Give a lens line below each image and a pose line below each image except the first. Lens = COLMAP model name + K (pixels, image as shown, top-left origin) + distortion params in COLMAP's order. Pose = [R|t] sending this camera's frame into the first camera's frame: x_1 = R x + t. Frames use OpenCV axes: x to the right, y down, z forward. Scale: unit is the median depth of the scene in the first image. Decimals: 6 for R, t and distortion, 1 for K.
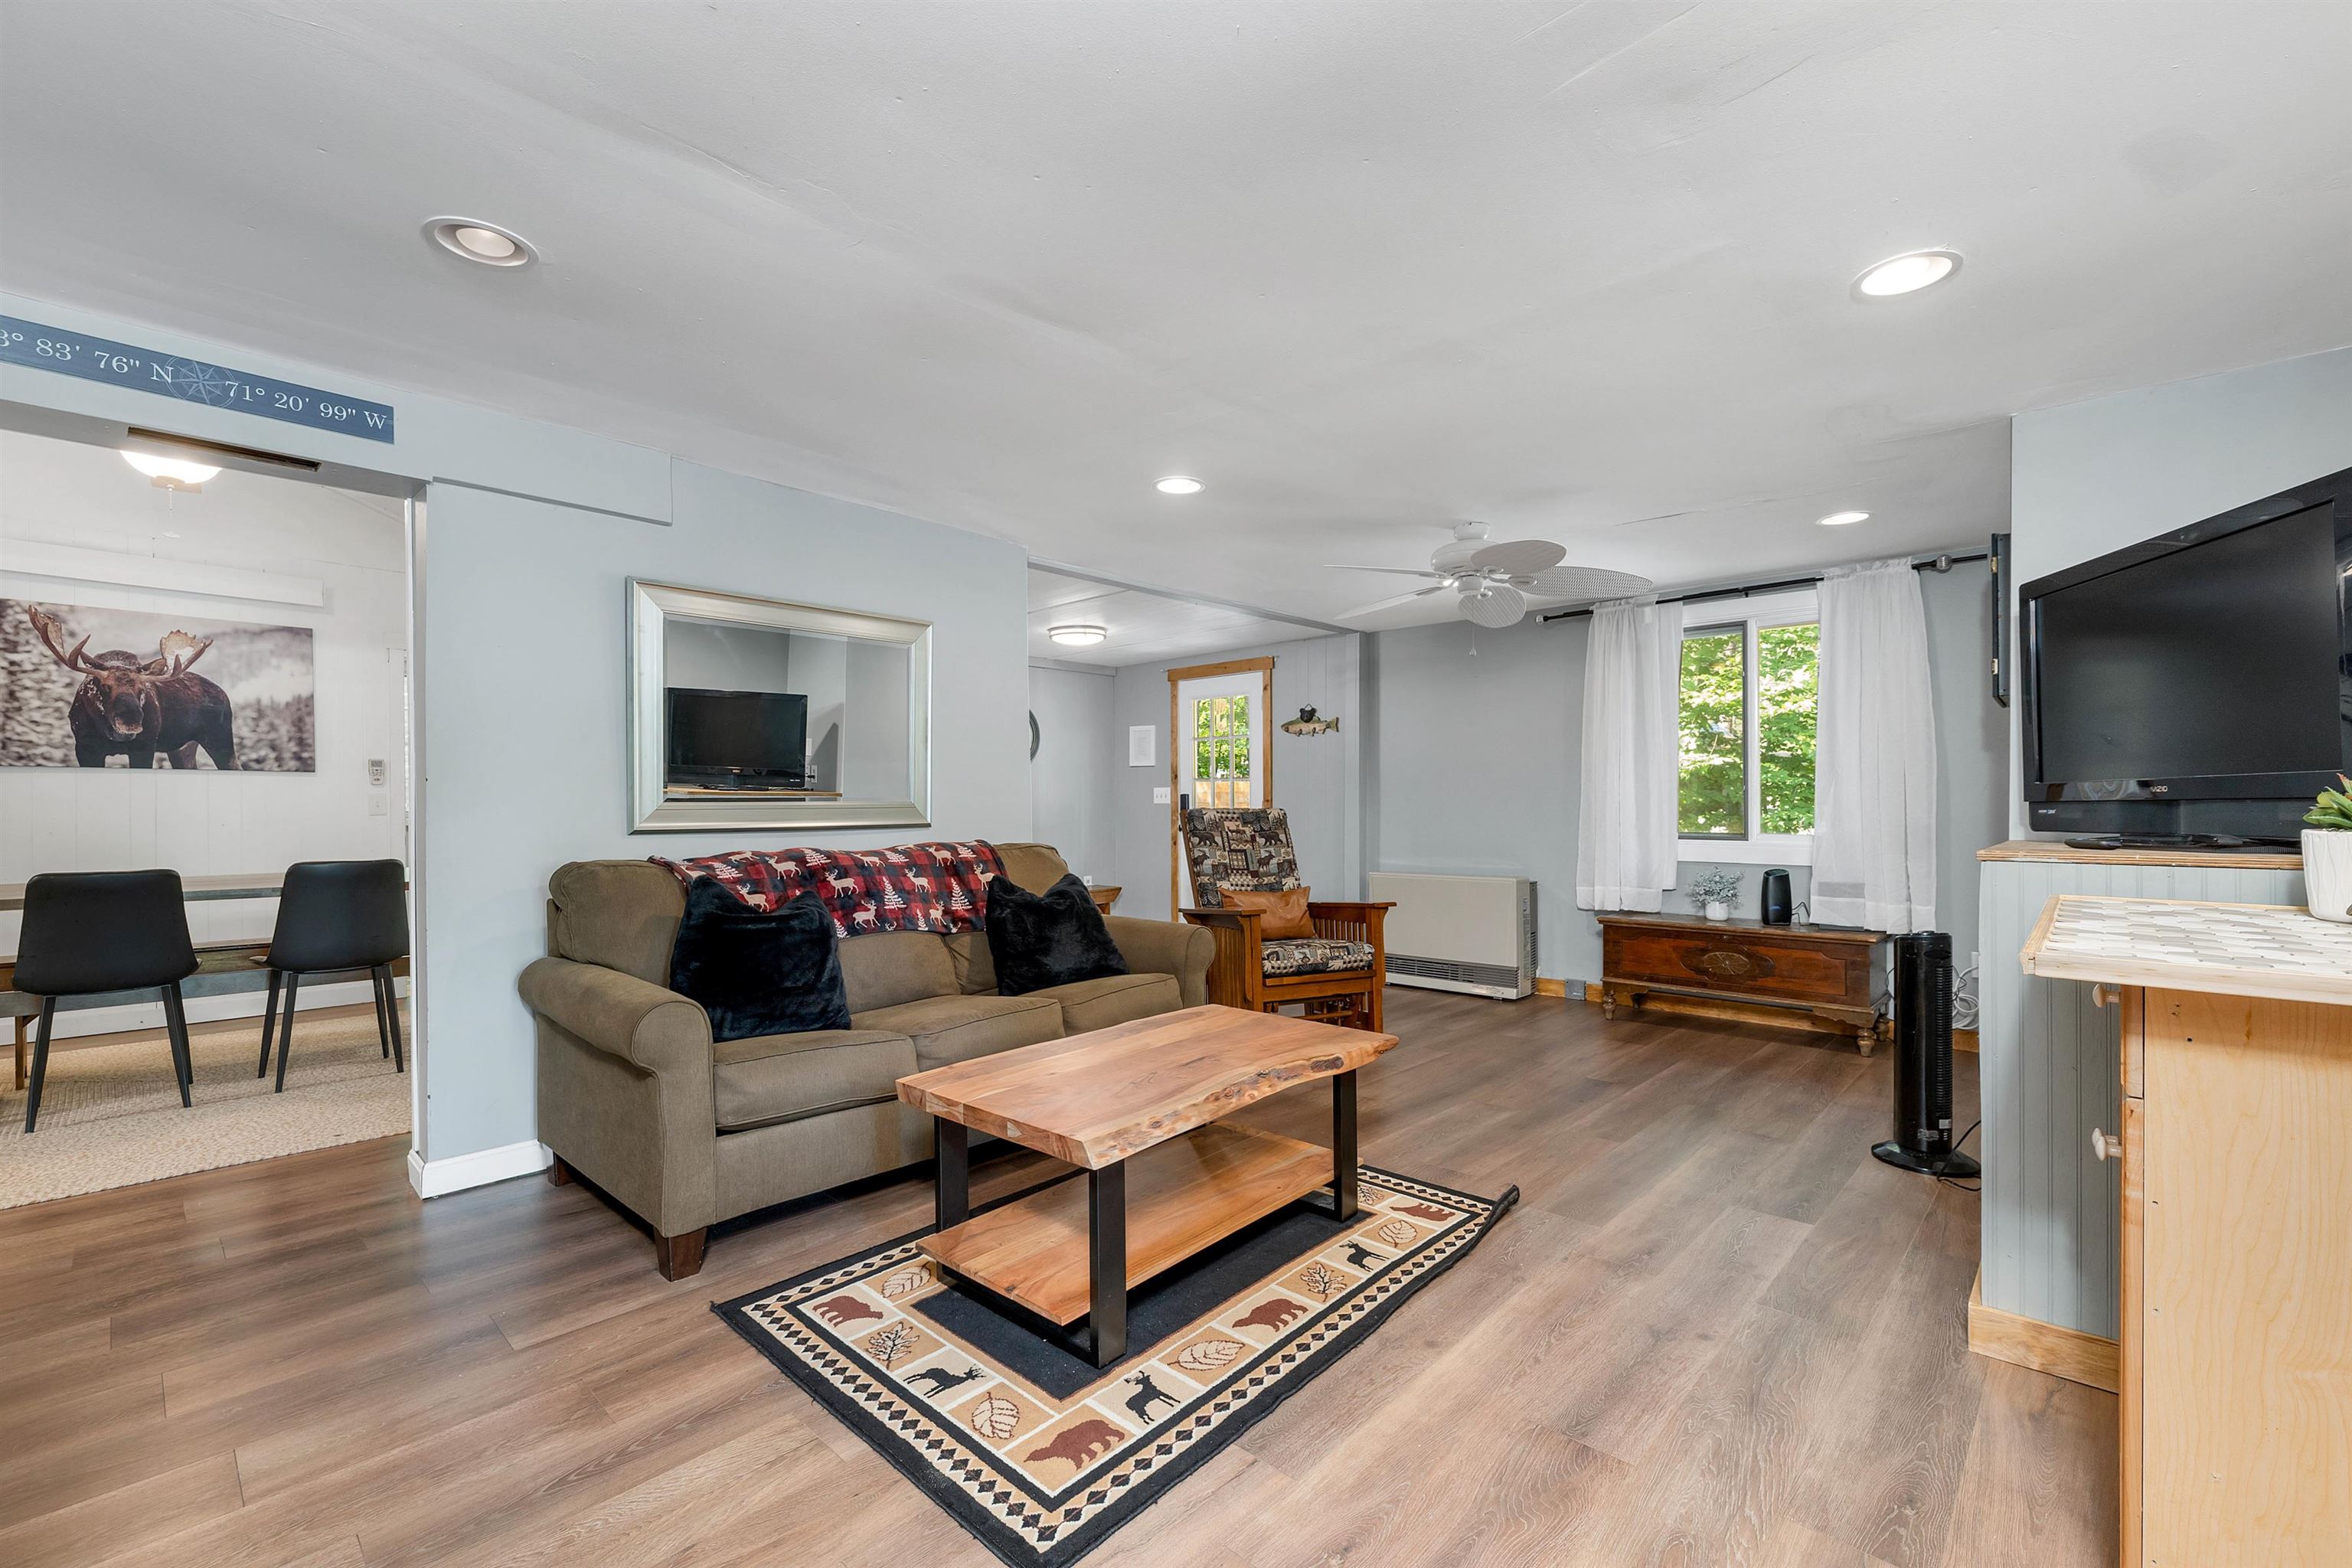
lens RADIAL K [[989.6, 0, 1176.6], [0, 989.6, 820.4], [0, 0, 1]] dist [0.002074, 0.000155]
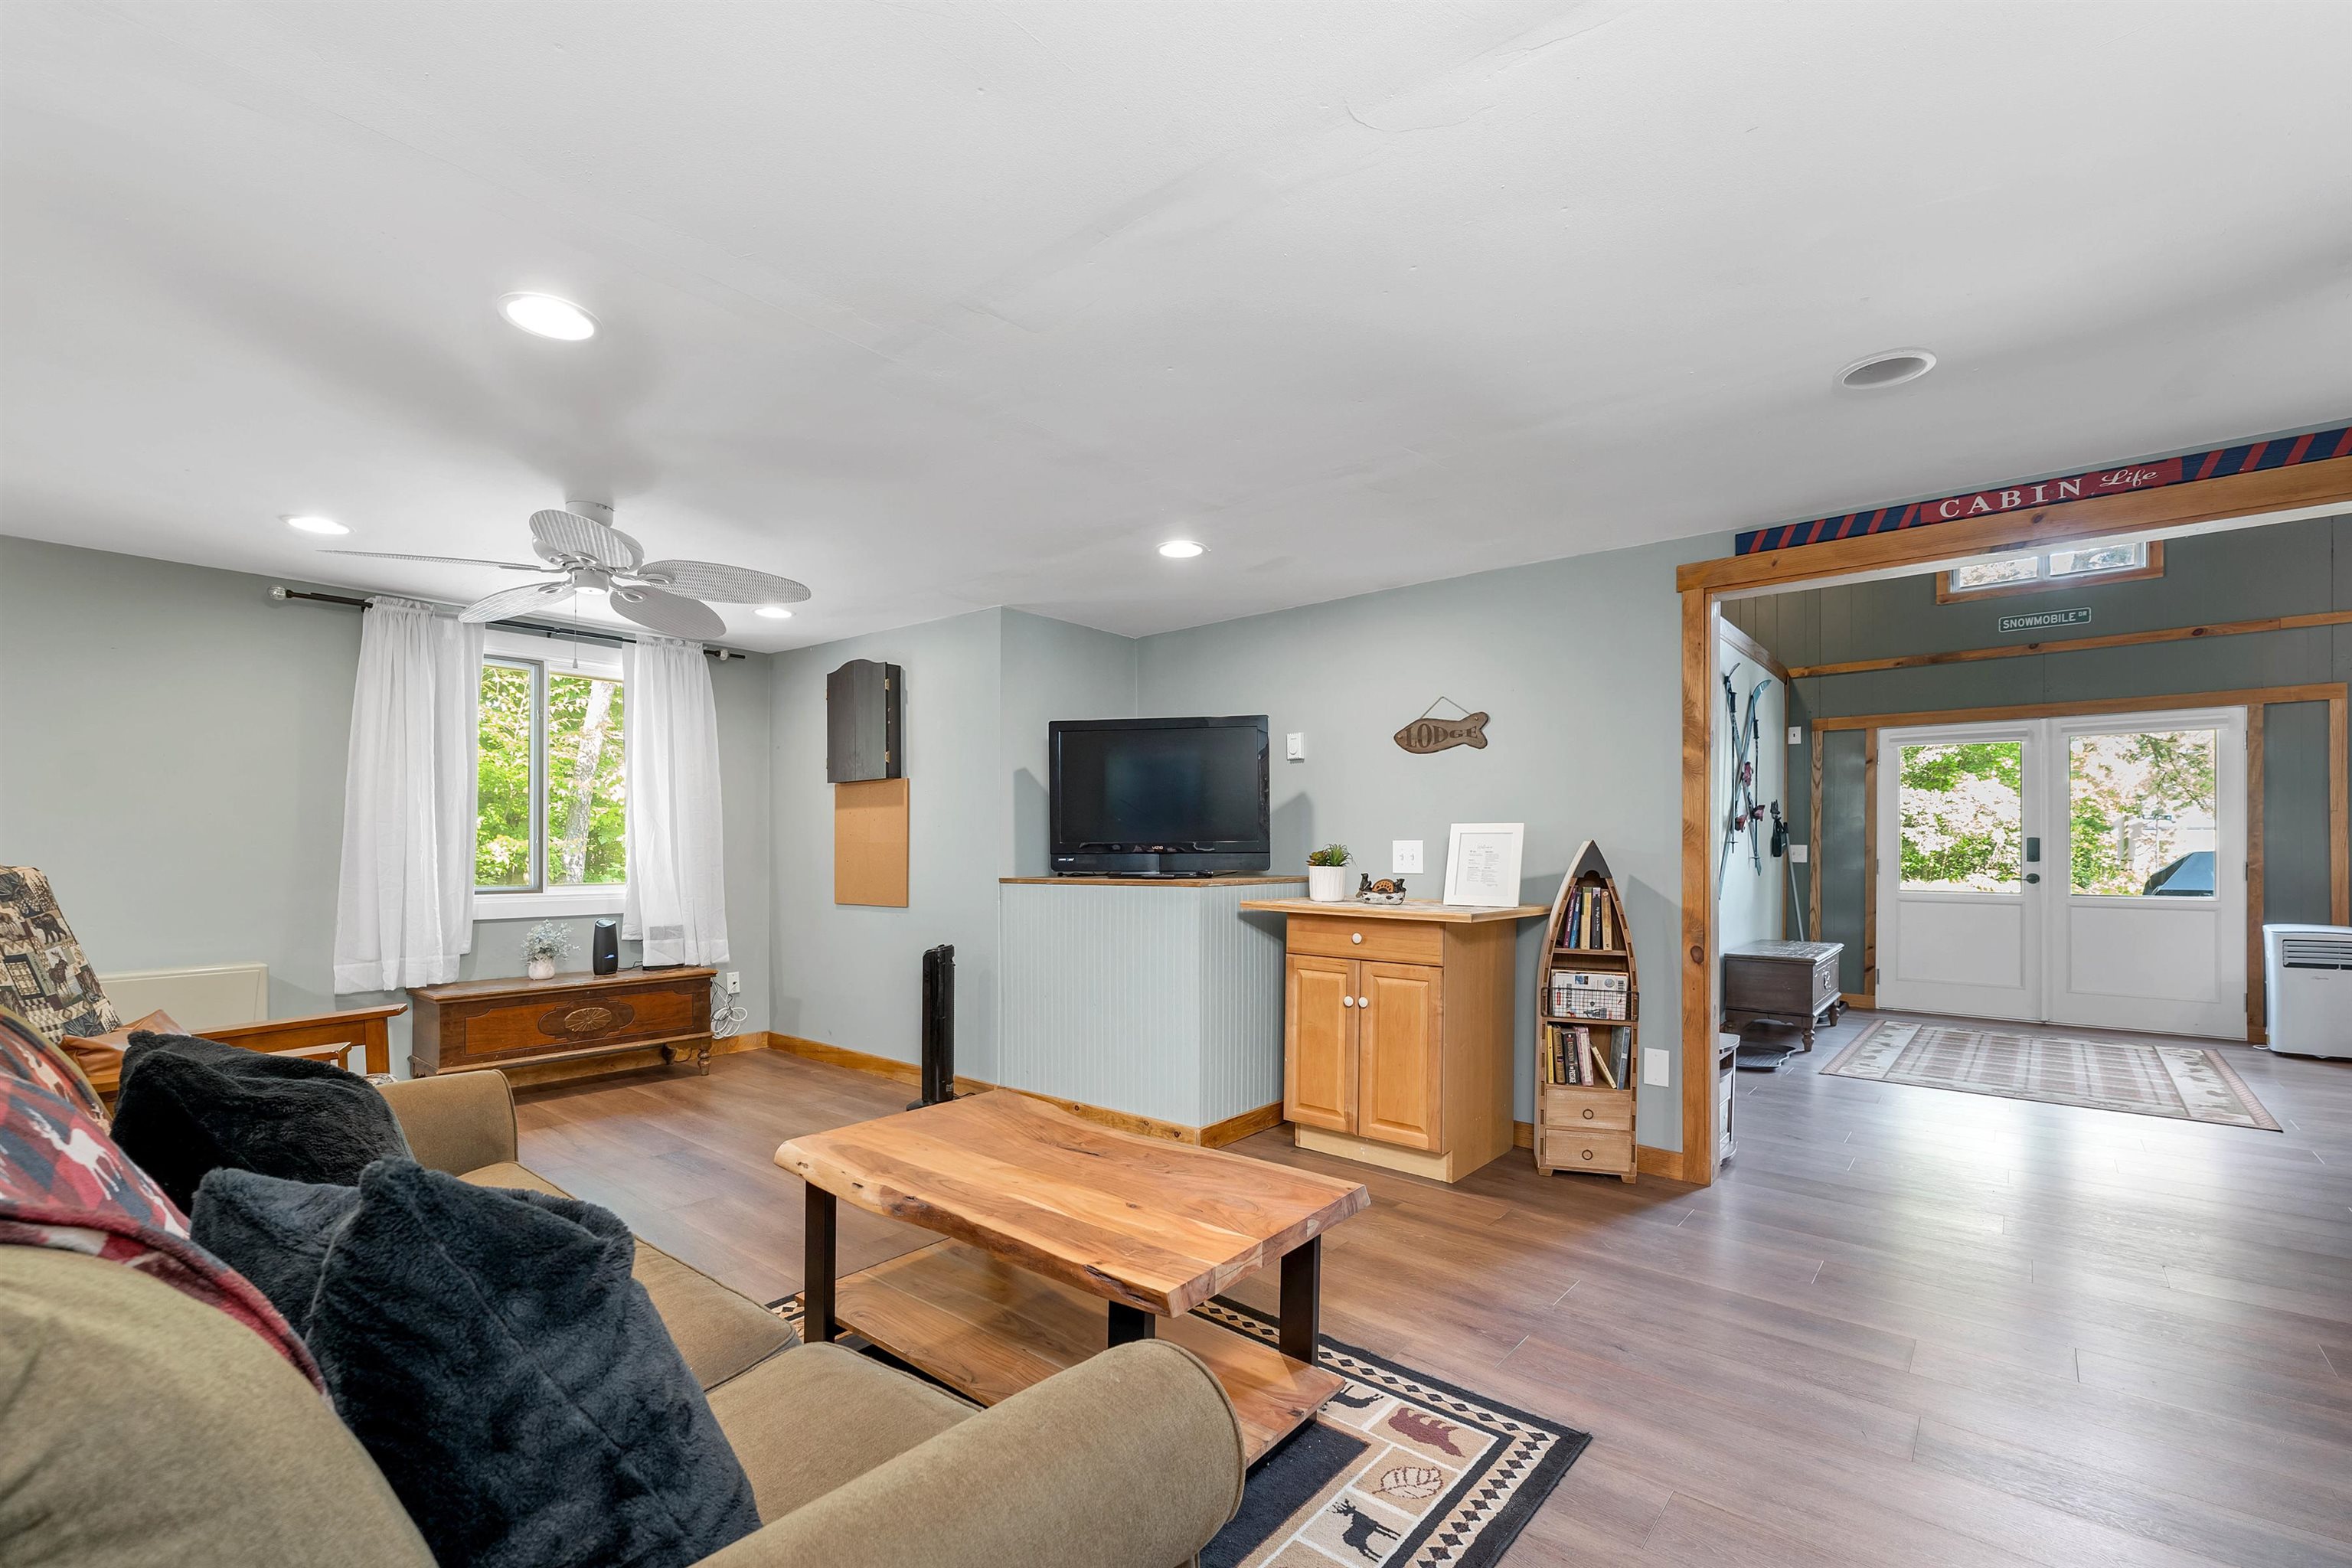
lens RADIAL K [[1000.1, 0, 1161.6], [0, 1000.1, 850.1], [0, 0, 1]] dist [0.001668, -0.000481]
pose [[-0.038166, 0.000051, 0.999271, -0.824657], [0.015046, 0.999887, 0.000523, -0.024189], [-0.999158, 0.015055, -0.038163, 0.898581]]
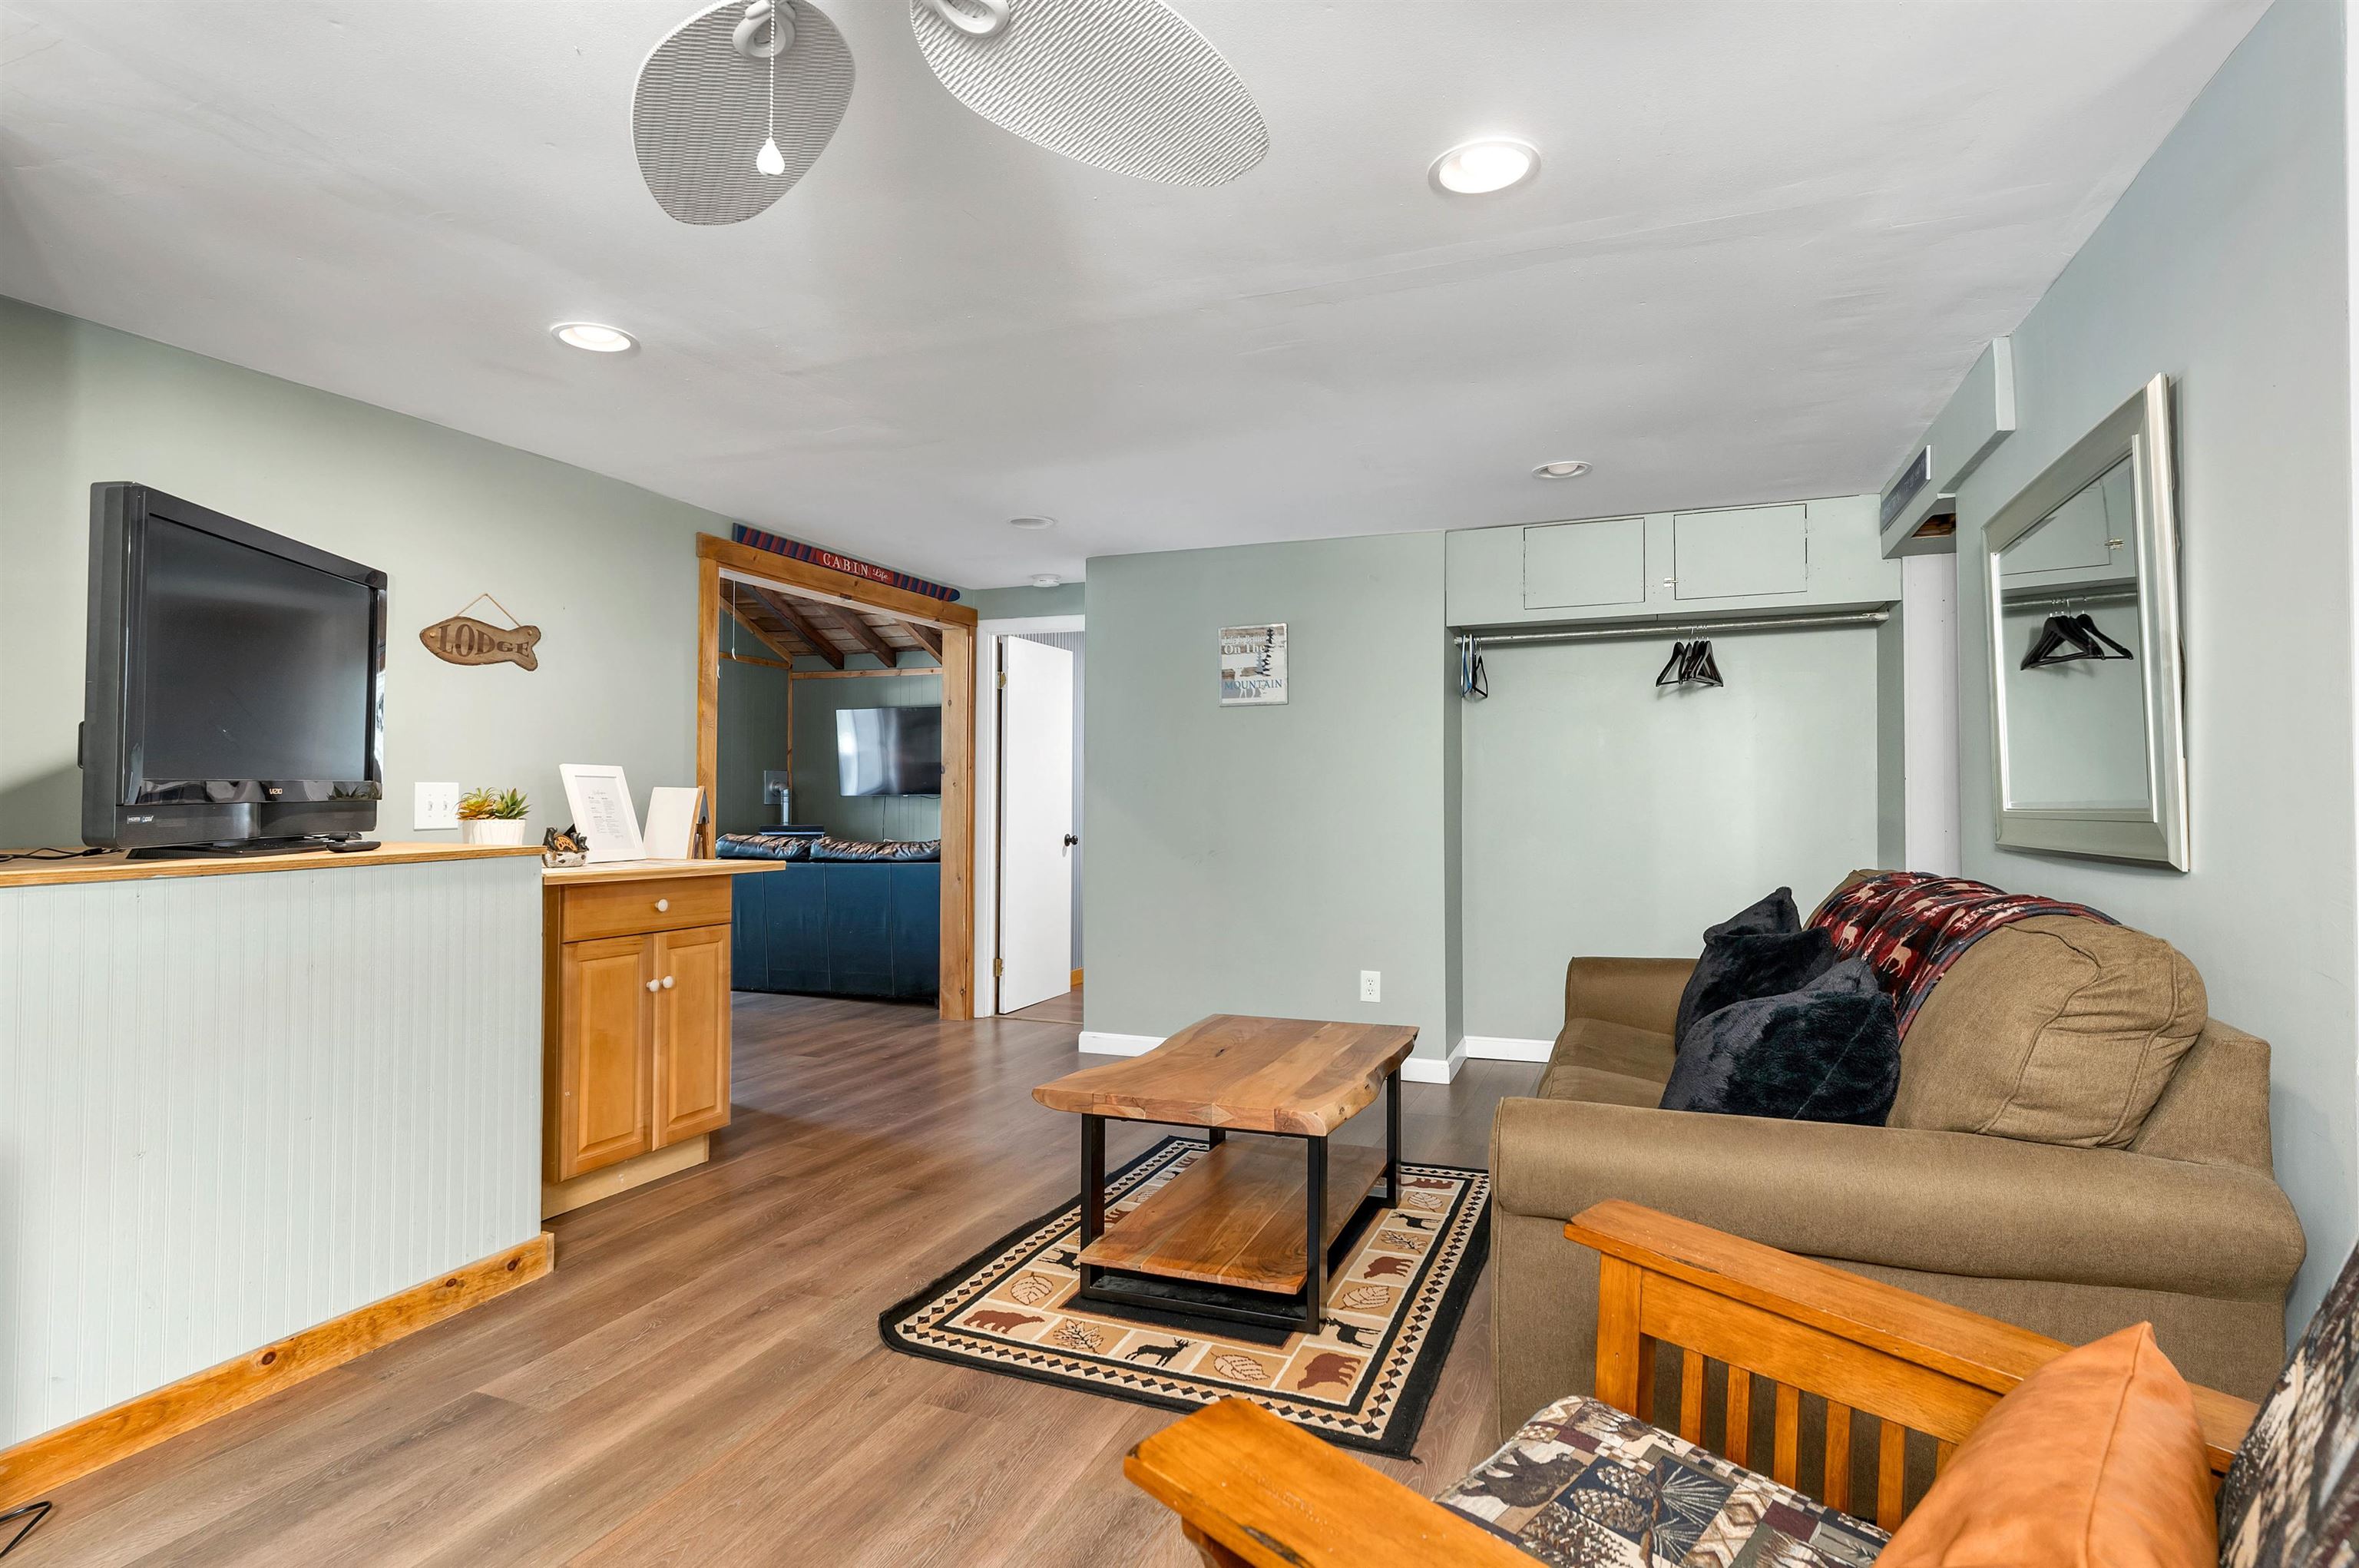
lens RADIAL K [[1245.7, 0, 1179.5], [0, 1245.7, 784.0], [0, 0, 1]] dist [-0.000447, -0.000140]
pose [[-0.932816, -0.006267, -0.360297, 0.505186], [-0.007671, 0.999968, 0.002467, -0.041596], [0.360270, 0.005065, -0.932834, 2.085506]]
